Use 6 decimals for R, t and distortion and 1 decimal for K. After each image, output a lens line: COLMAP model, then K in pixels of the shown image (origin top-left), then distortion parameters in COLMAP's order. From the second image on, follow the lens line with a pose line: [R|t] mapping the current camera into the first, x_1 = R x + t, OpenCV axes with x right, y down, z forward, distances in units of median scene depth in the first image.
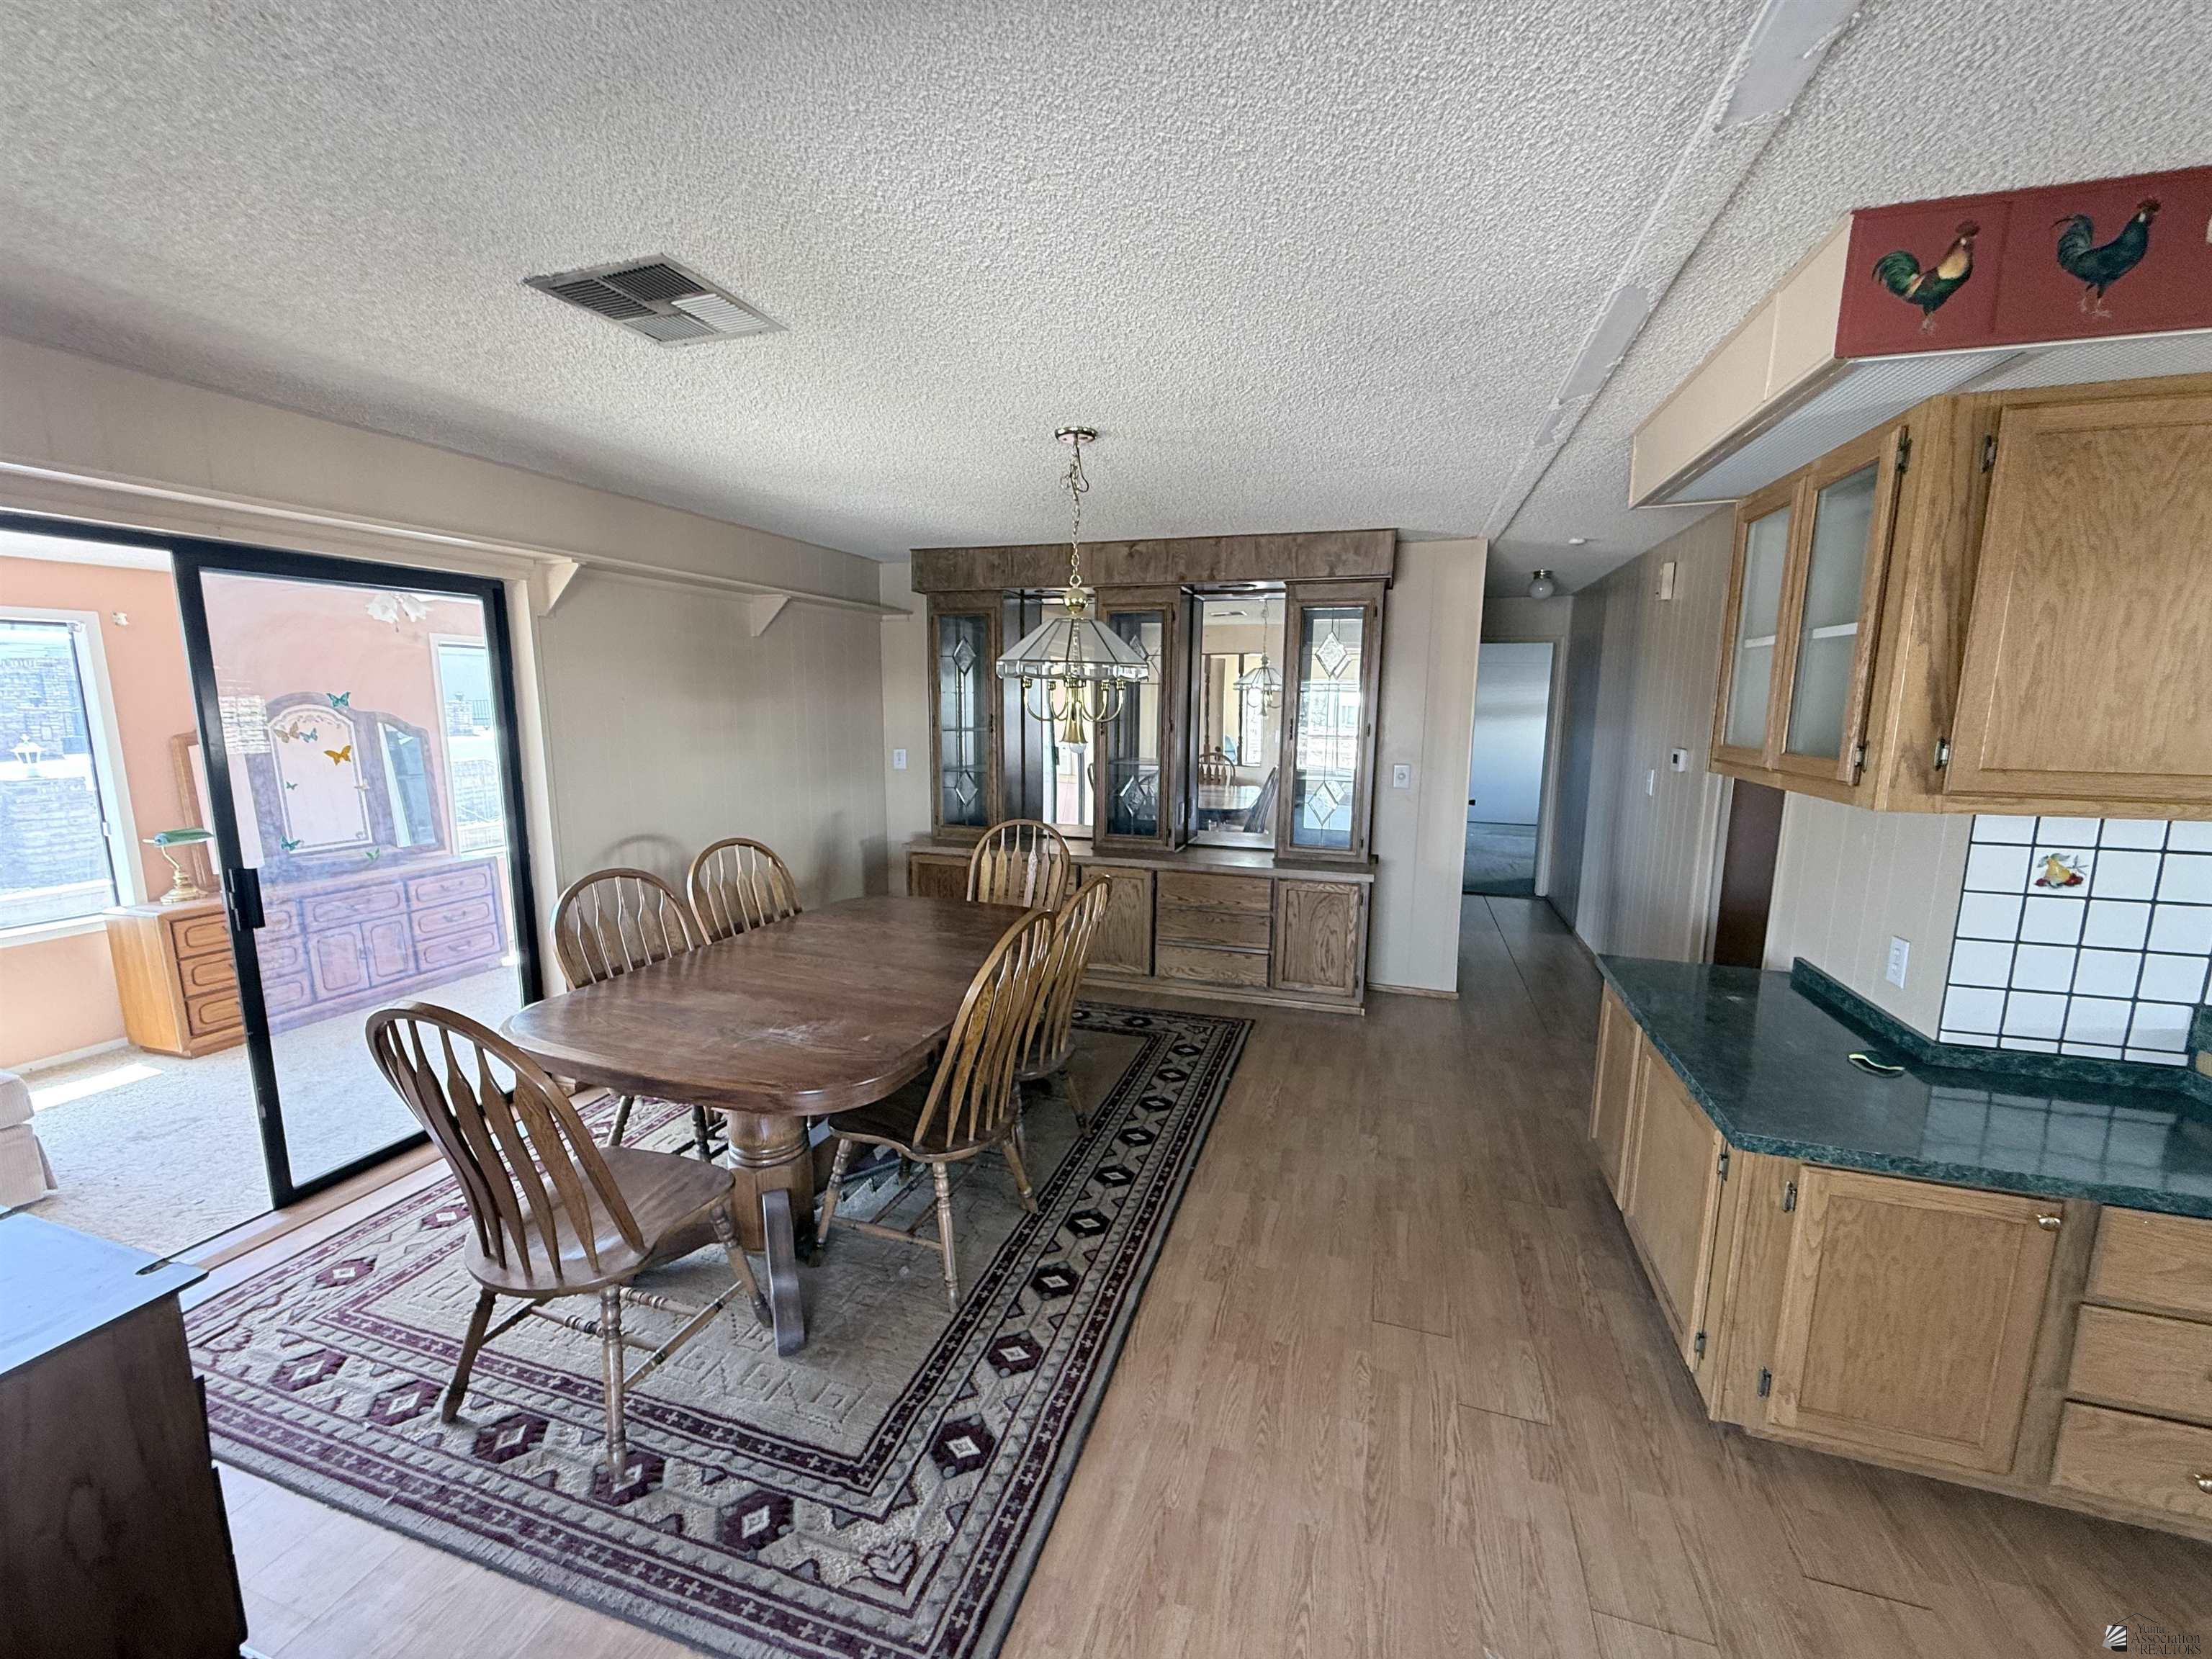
lens RADIAL K [[880.9, 0, 1109.0], [0, 880.9, 833.9], [0, 0, 1]] dist [-0.001816, 0.000912]
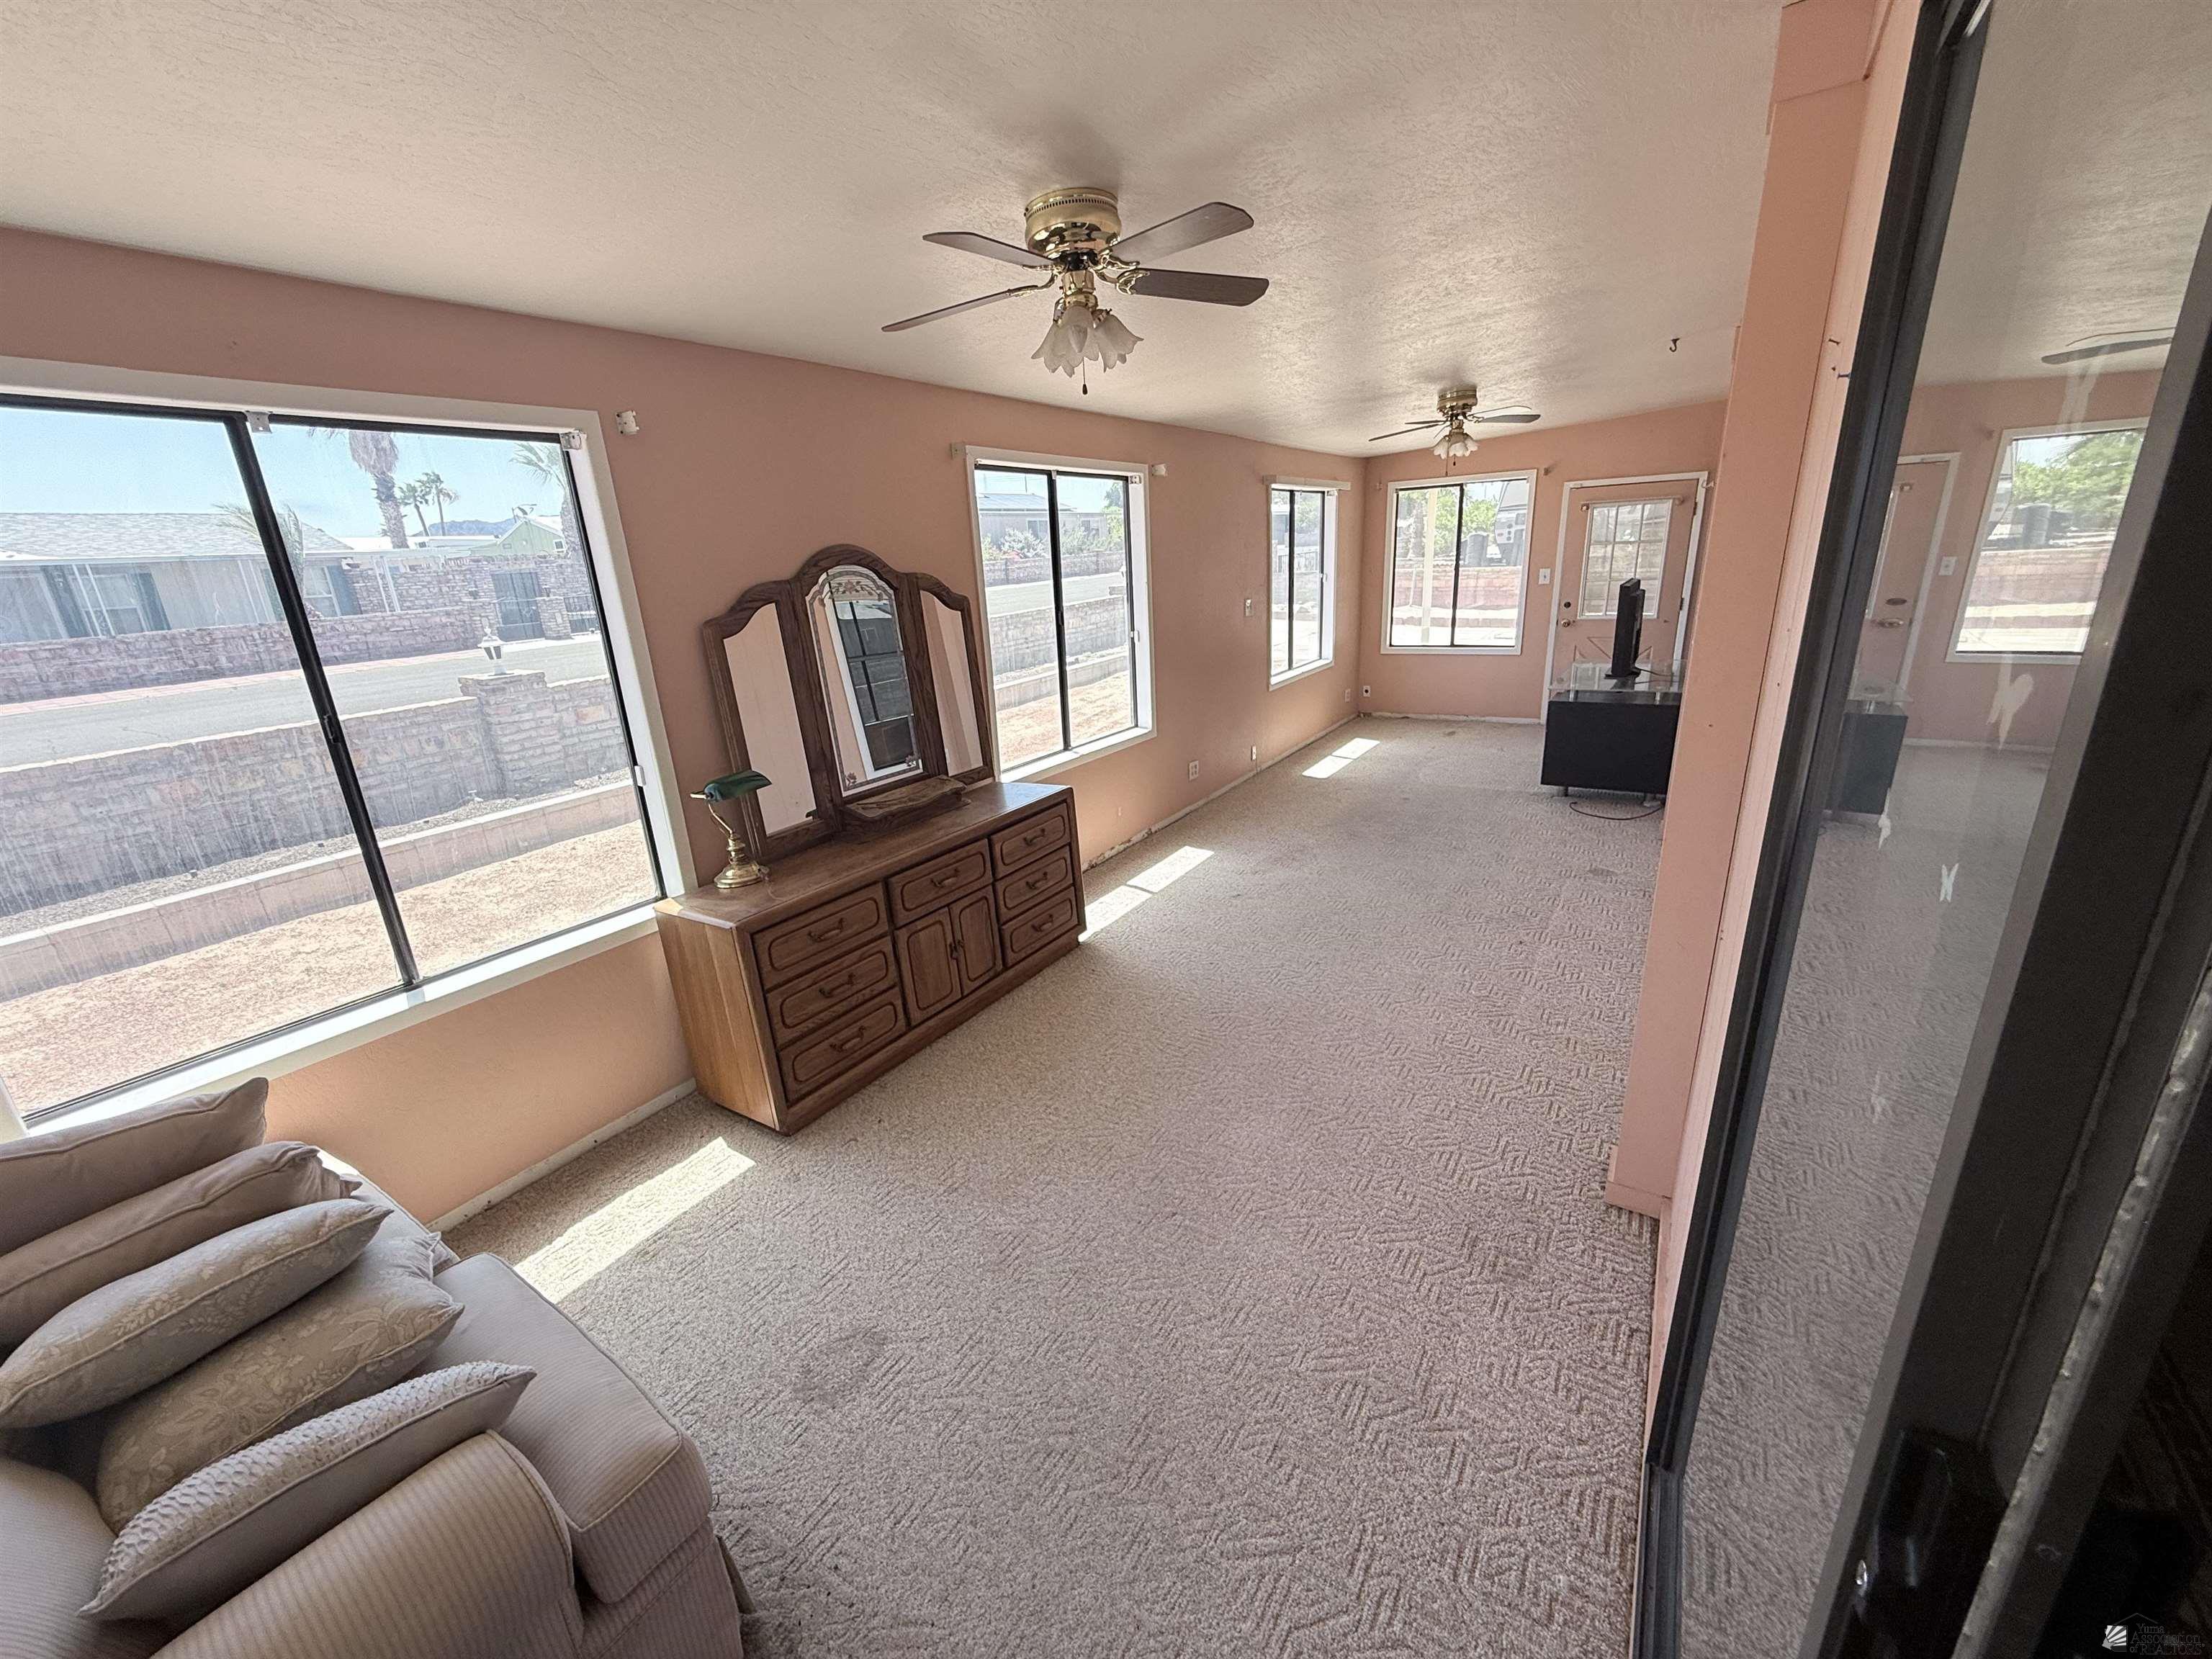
lens RADIAL K [[880.9, 0, 1106.6], [0, 880.9, 836.2], [0, 0, 1]] dist [-0.001816, 0.000912]
pose [[0.963926, 0.025643, -0.264934, -0.593387], [0.018895, 0.986245, 0.164204, -0.056758], [0.265500, -0.163286, 0.950183, 0.439678]]
